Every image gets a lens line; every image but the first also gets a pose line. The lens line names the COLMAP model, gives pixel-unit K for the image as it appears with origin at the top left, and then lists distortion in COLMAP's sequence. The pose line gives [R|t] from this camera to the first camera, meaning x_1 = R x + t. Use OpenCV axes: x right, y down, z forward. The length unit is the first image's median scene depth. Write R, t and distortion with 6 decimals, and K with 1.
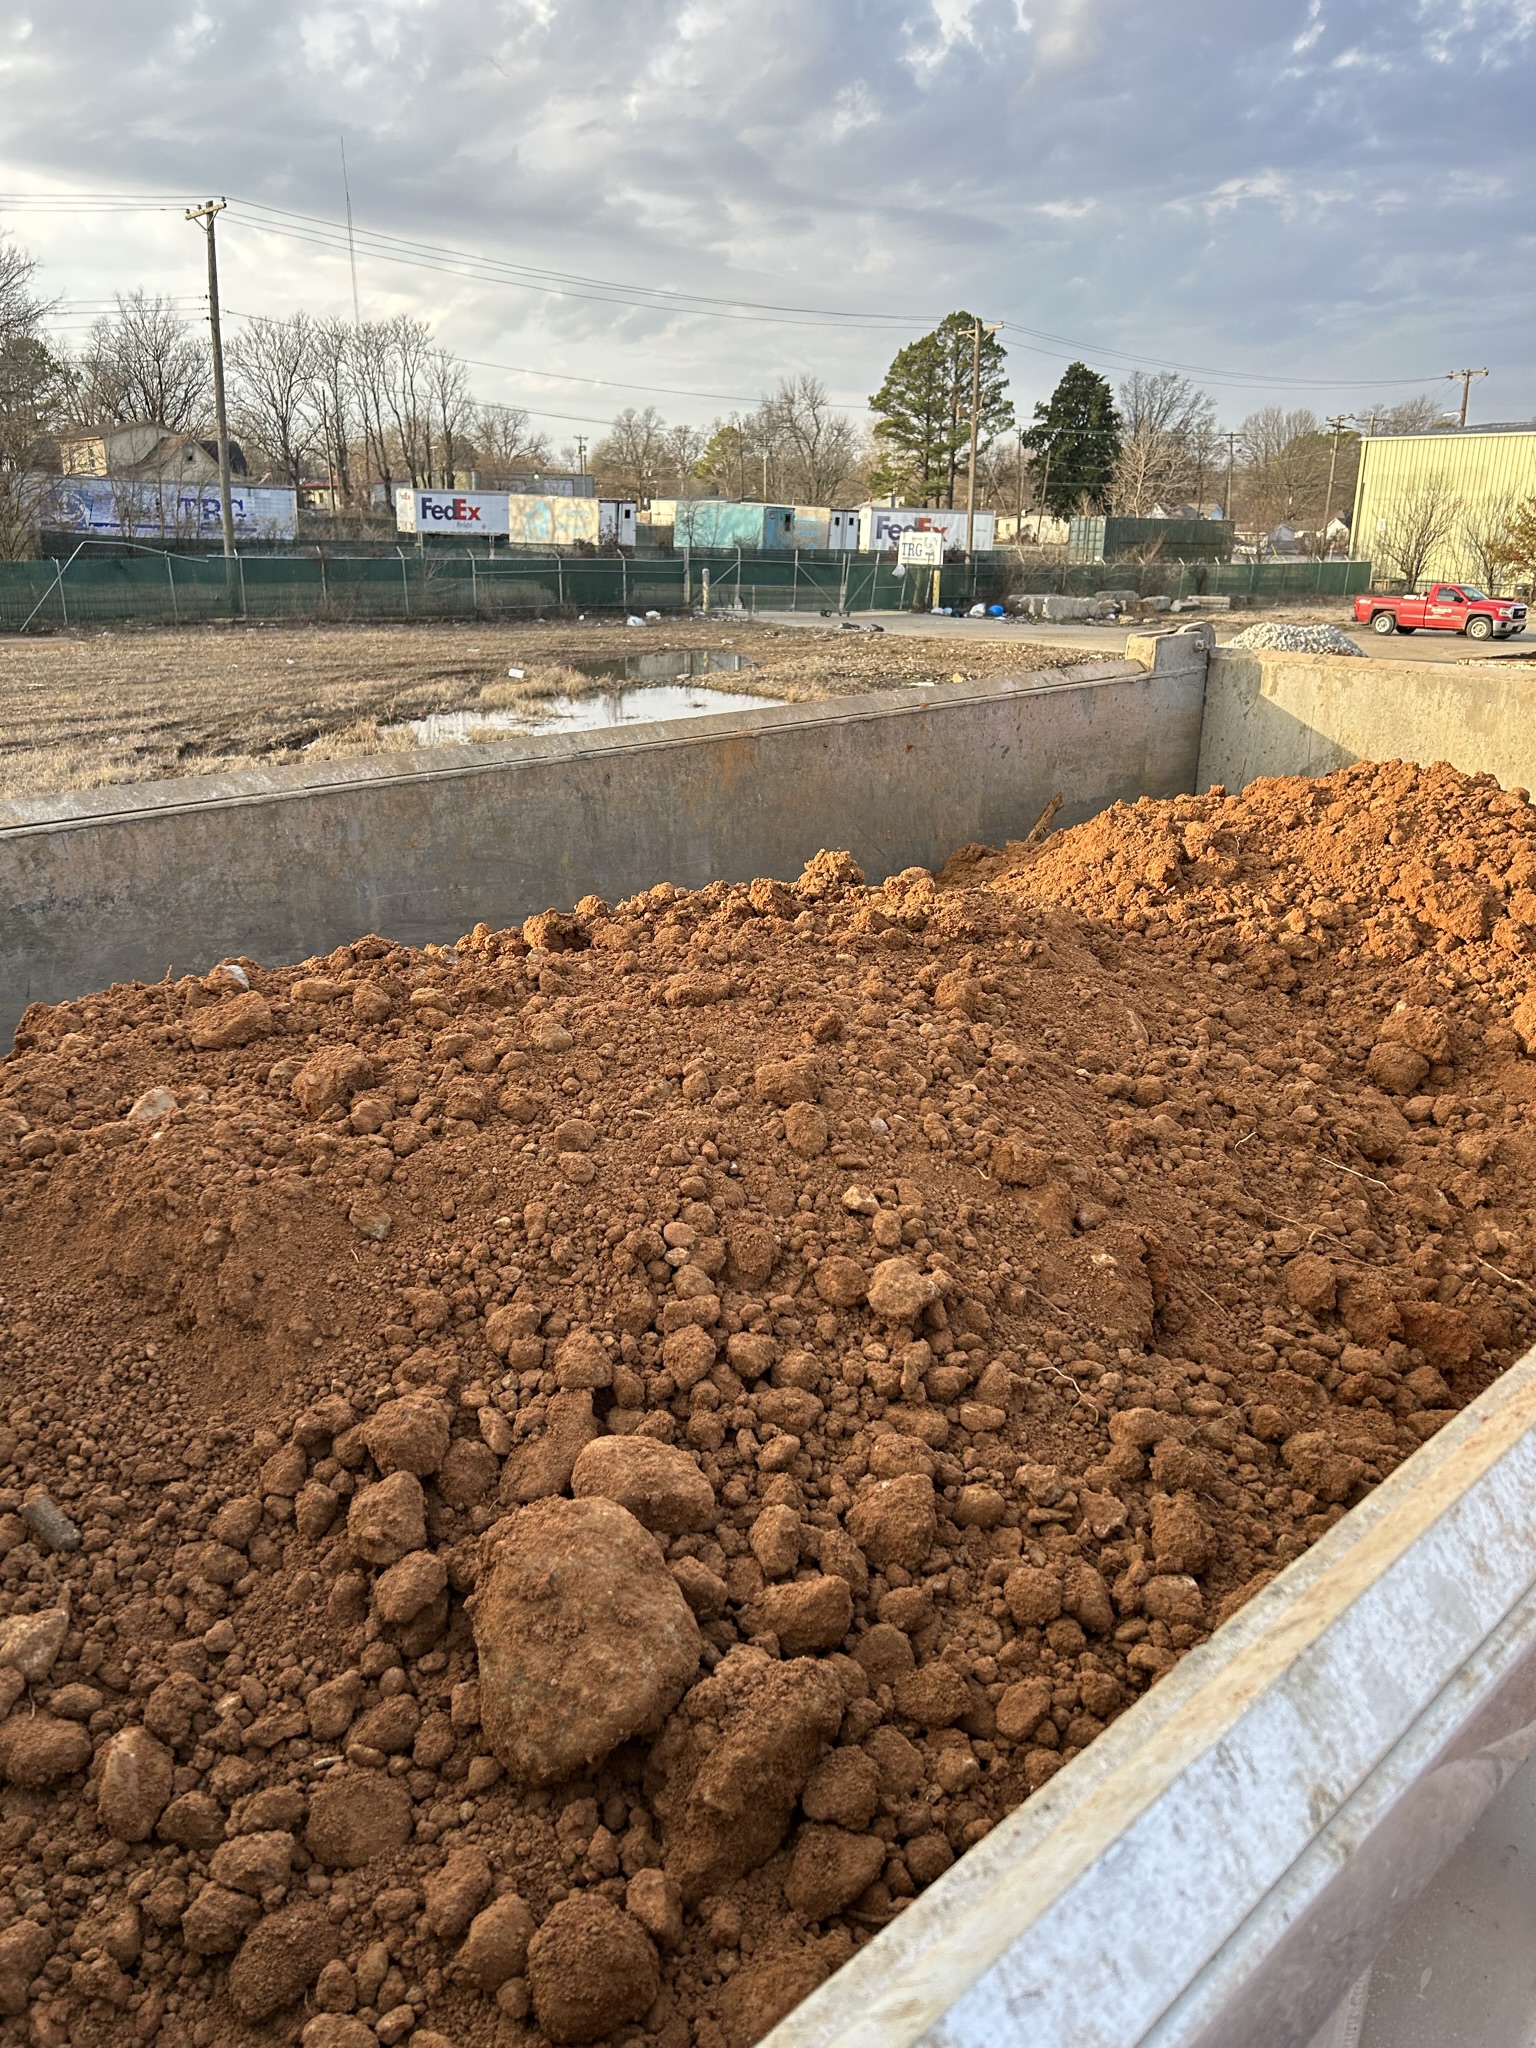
lens RADIAL K [[1520.9, 0, 766.5], [0, 1520.9, 1023.2], [0, 0, 1]] dist [0.029262, -0.017390]
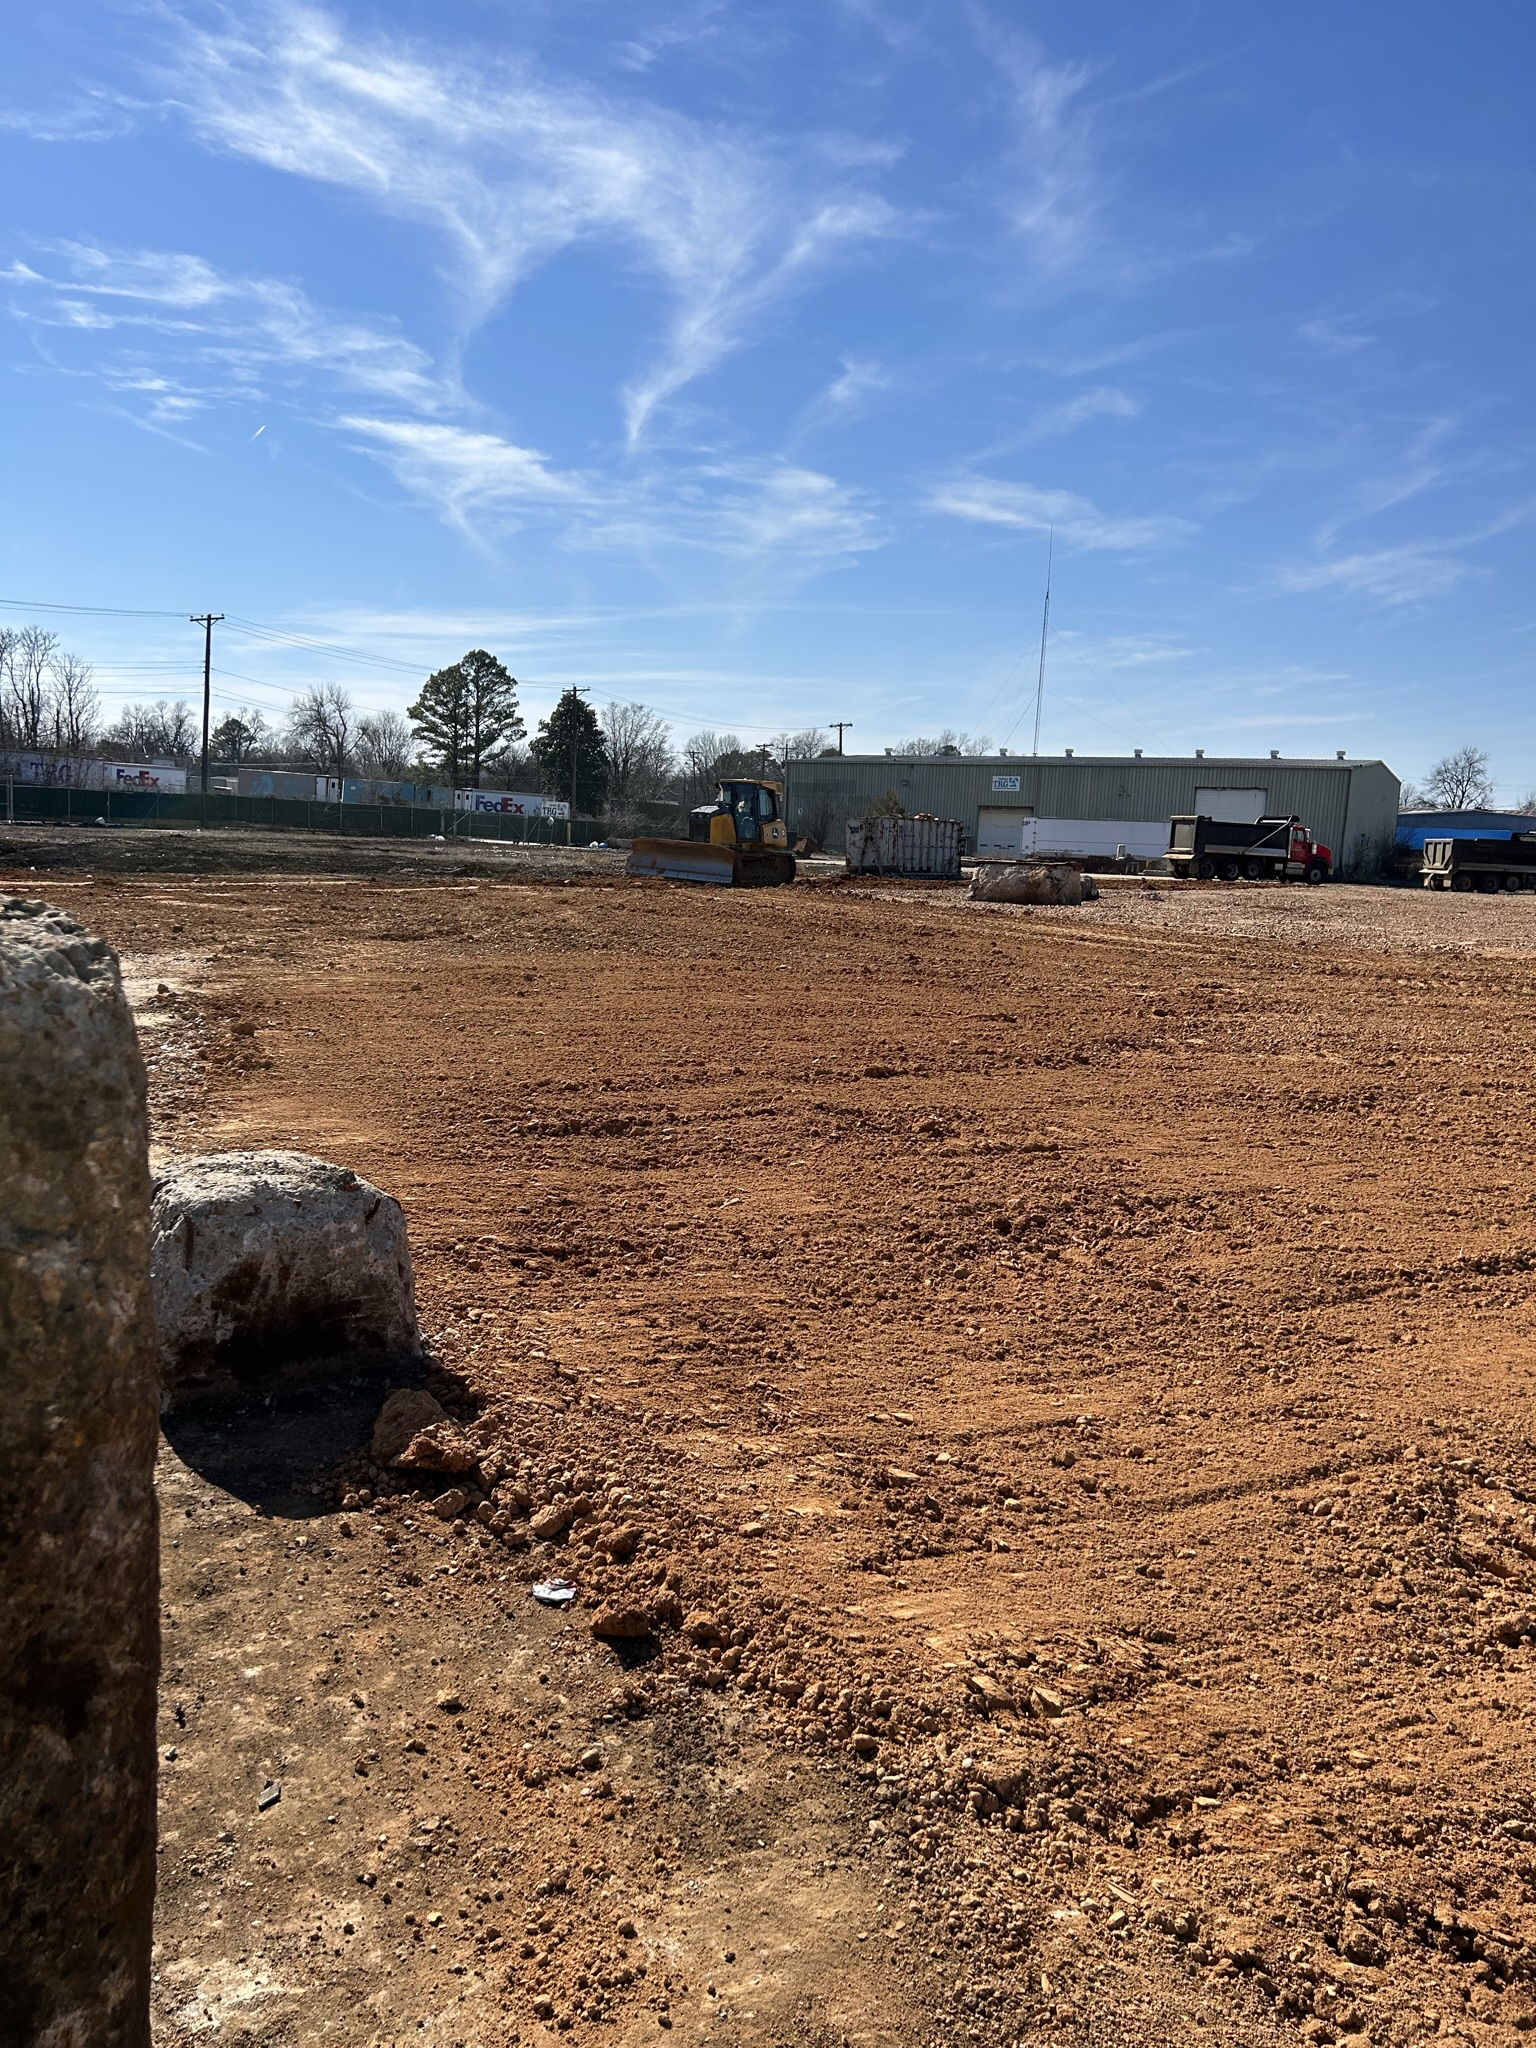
lens RADIAL K [[1520.9, 0, 768.2], [0, 1520.9, 1024.1], [0, 0, 1]] dist [0.029262, -0.017390]
pose [[0.938009, -0.015141, 0.346279, -0.091994], [0.077548, 0.982887, -0.167088, 0.076456], [-0.337824, 0.183584, 0.923132, -0.205915]]
